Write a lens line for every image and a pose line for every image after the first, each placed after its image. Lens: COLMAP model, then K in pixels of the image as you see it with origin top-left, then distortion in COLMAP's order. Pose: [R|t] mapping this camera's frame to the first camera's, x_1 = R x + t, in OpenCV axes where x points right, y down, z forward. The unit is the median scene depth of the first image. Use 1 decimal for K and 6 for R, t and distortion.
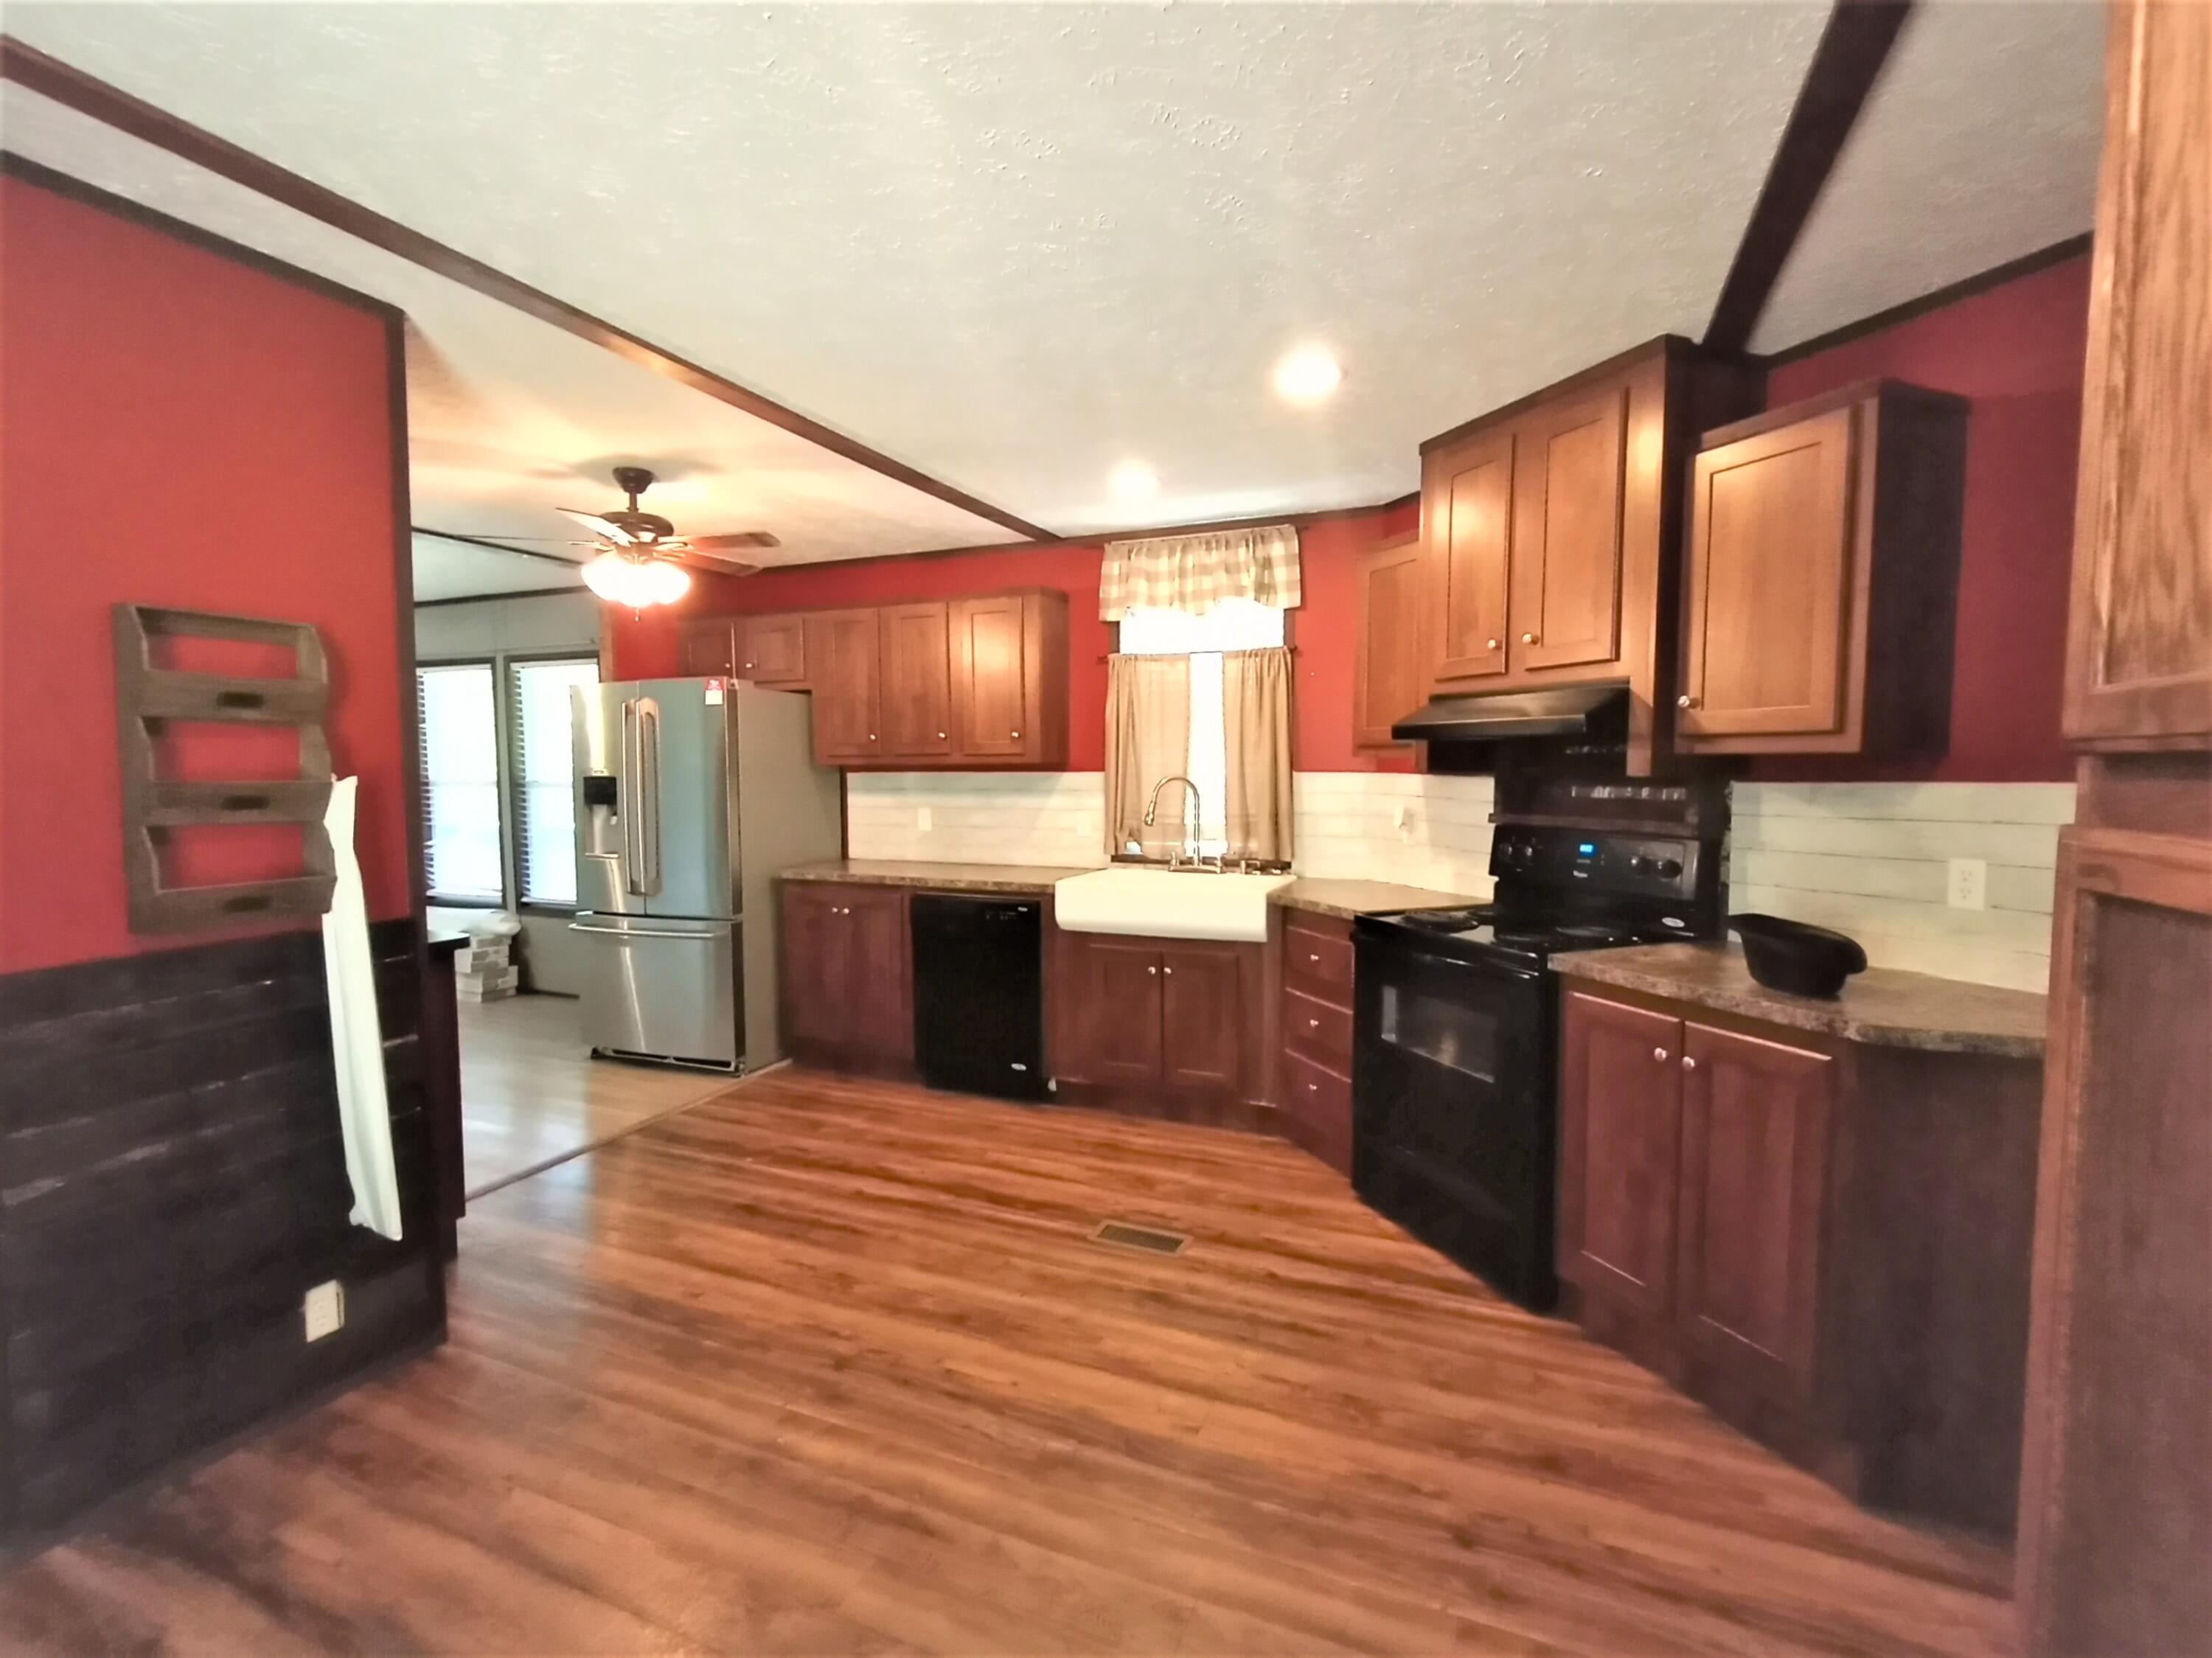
lens RADIAL K [[1016.1, 0, 1111.8], [0, 1016.1, 831.7], [0, 0, 1]] dist [0.000686, 0.000631]
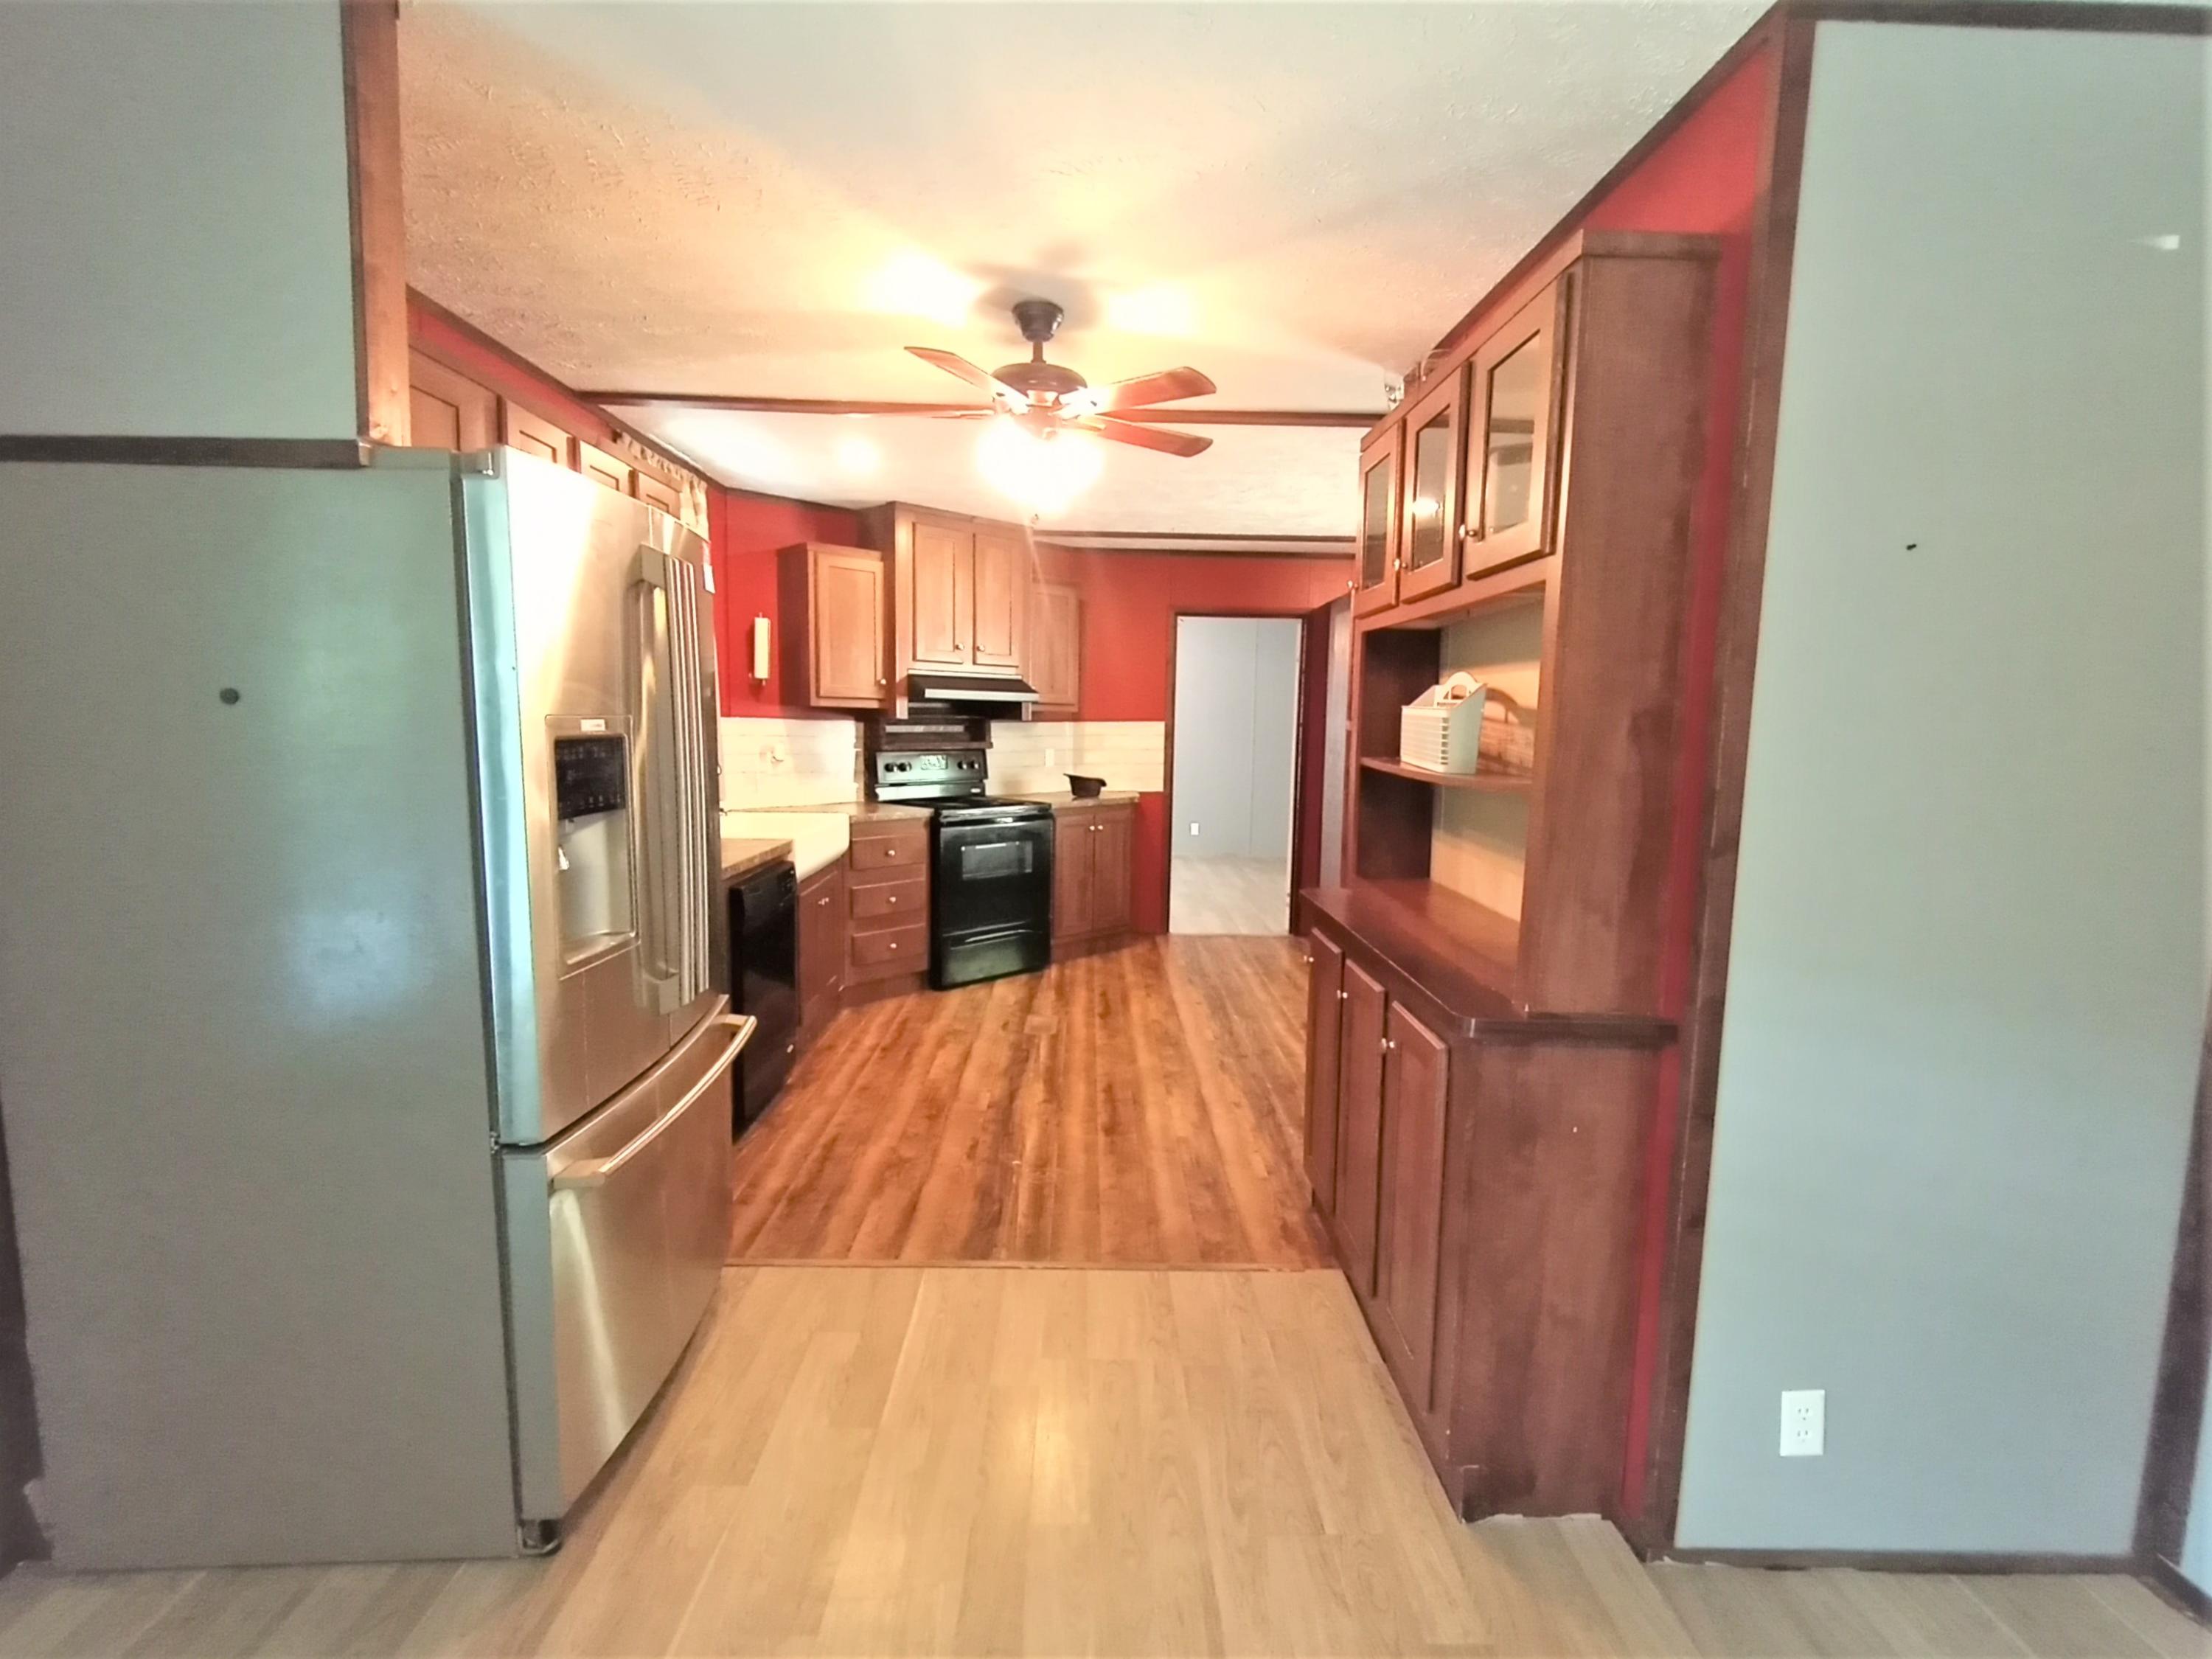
lens RADIAL K [[1054.5, 0, 1136.8], [0, 1054.5, 818.7], [0, 0, 1]] dist [0.001236, -0.000106]
pose [[-0.432331, -0.090595, 0.897152, -1.499727], [0.044761, 0.991557, 0.121698, -0.099276], [-0.900603, 0.092771, -0.424626, 1.588553]]
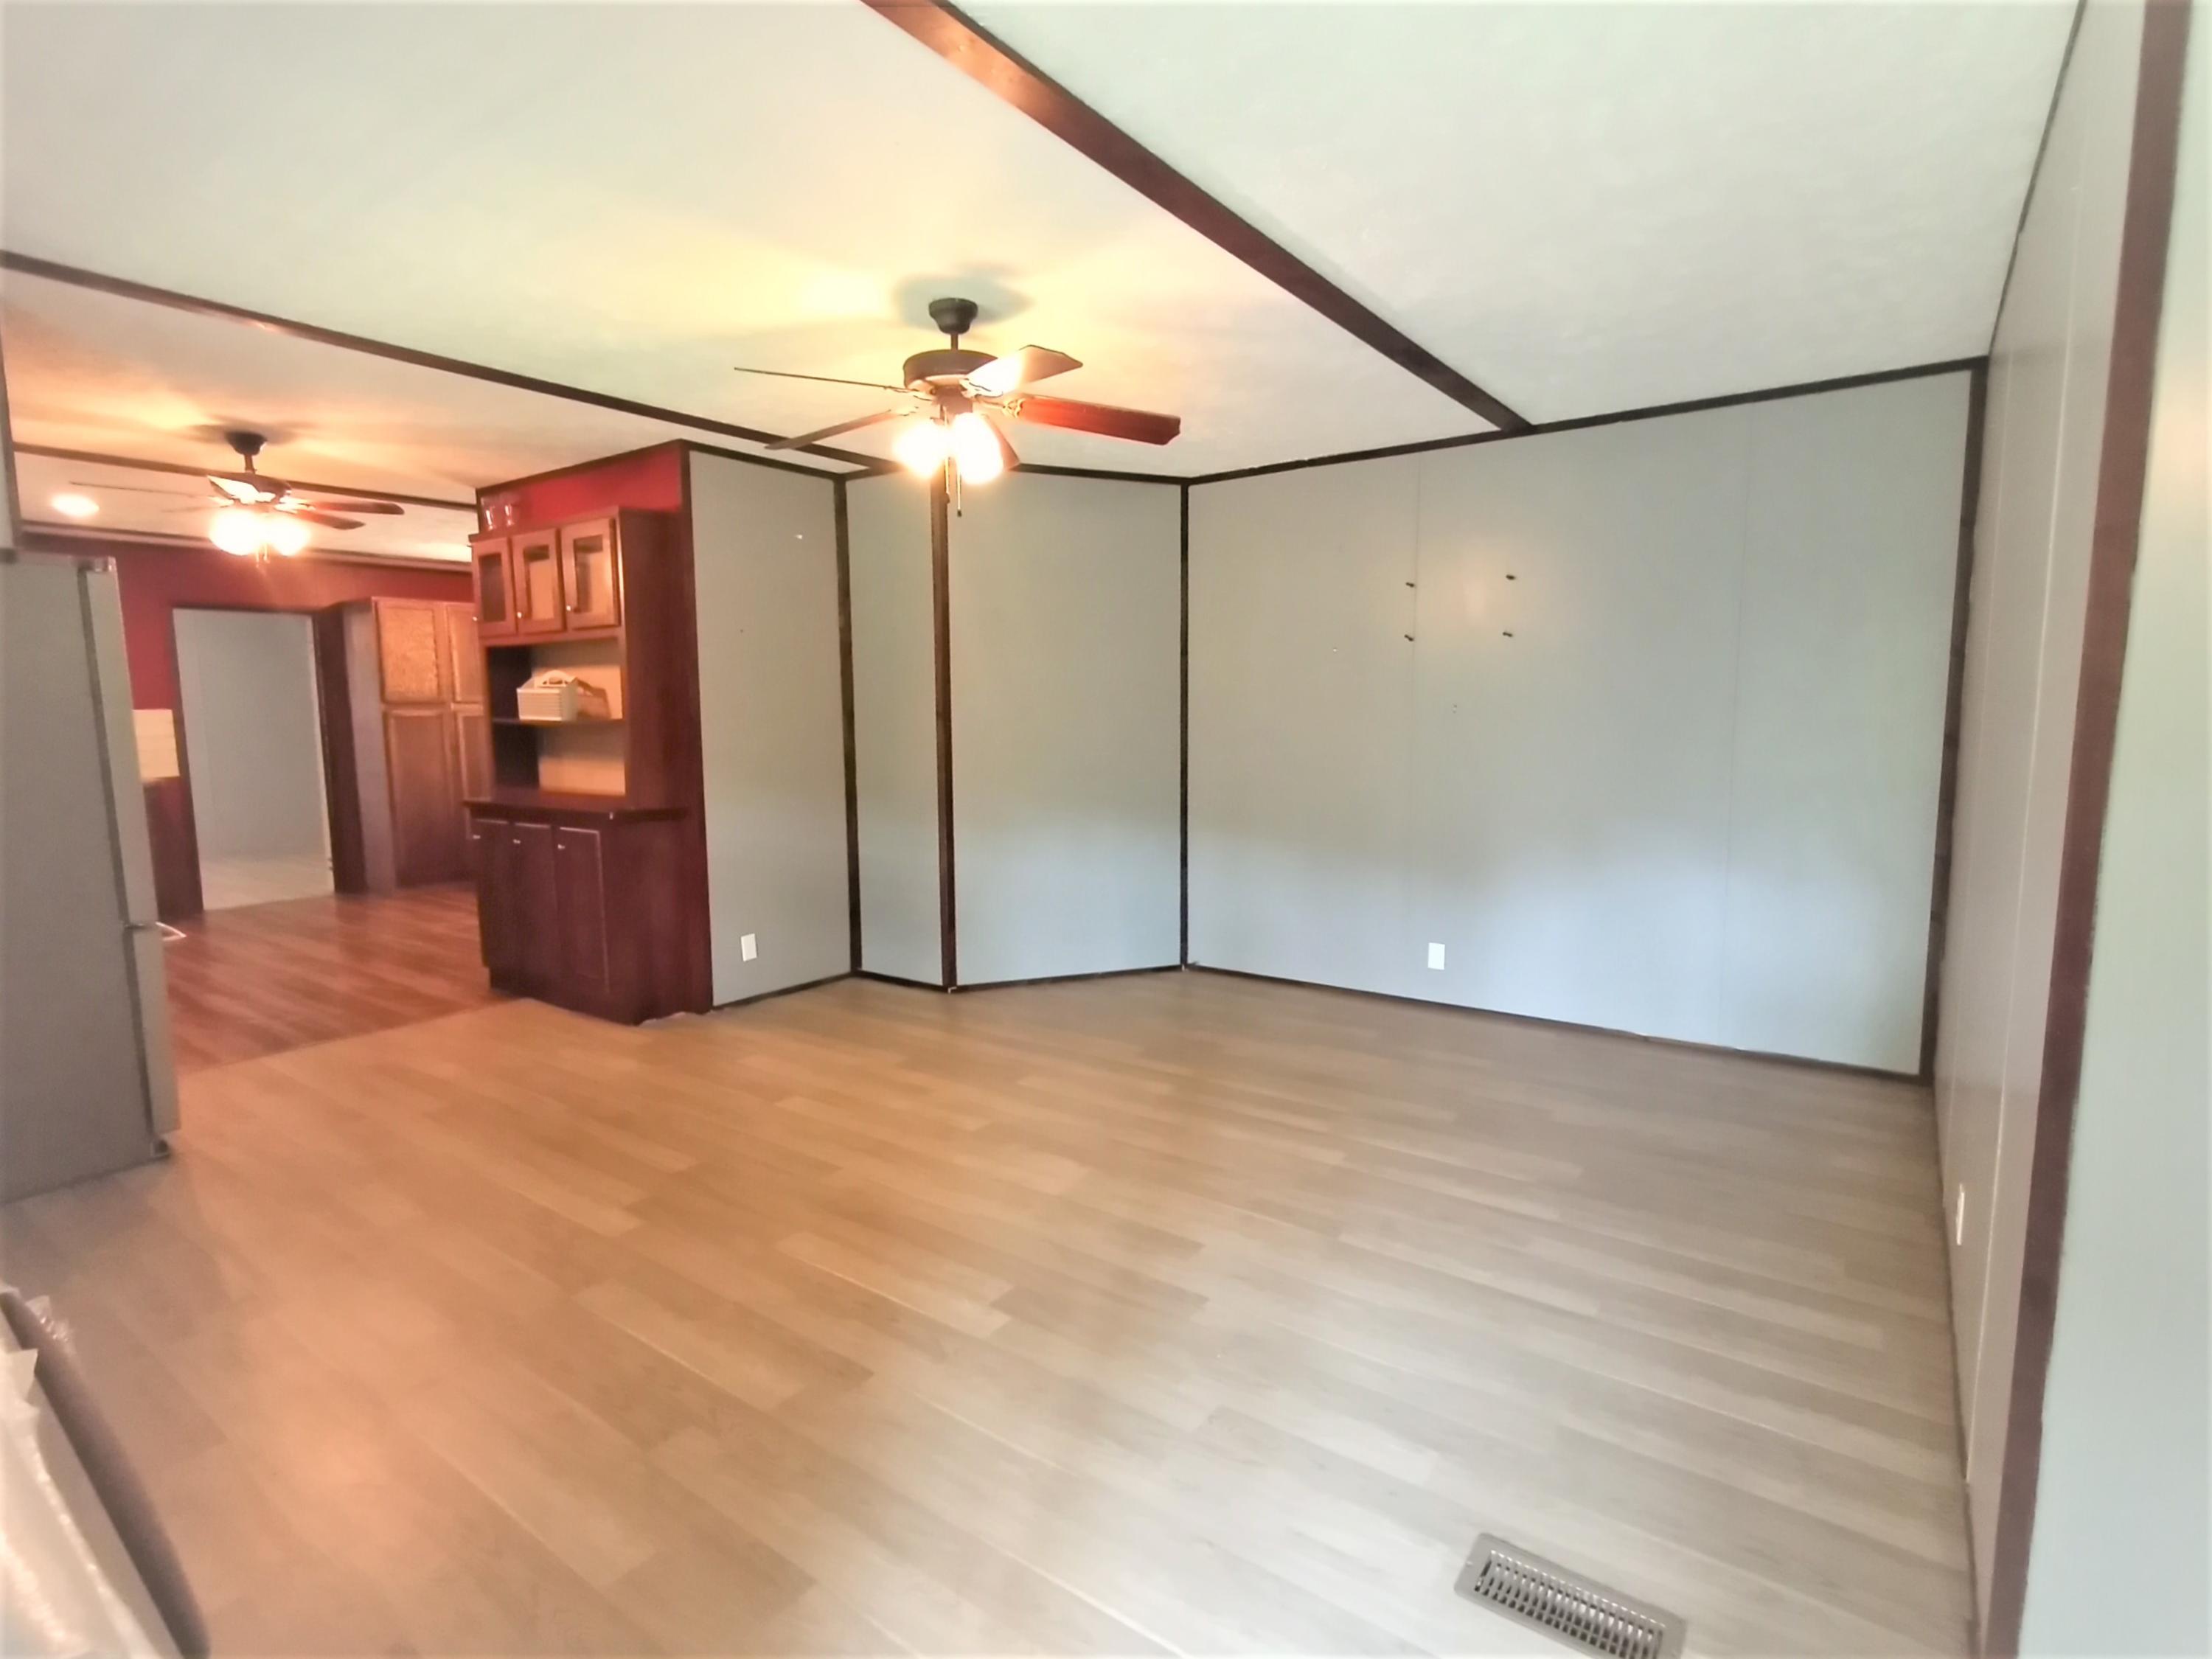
lens RADIAL K [[1073.2, 0, 1100.0], [0, 1073.2, 836.8], [0, 0, 1]] dist [-0.004057, 0.000389]
pose [[-0.975211, -0.014503, 0.220801, -2.063008], [0.027286, 0.982352, 0.185038, -0.134655], [-0.219588, 0.186476, -0.957605, 2.484325]]
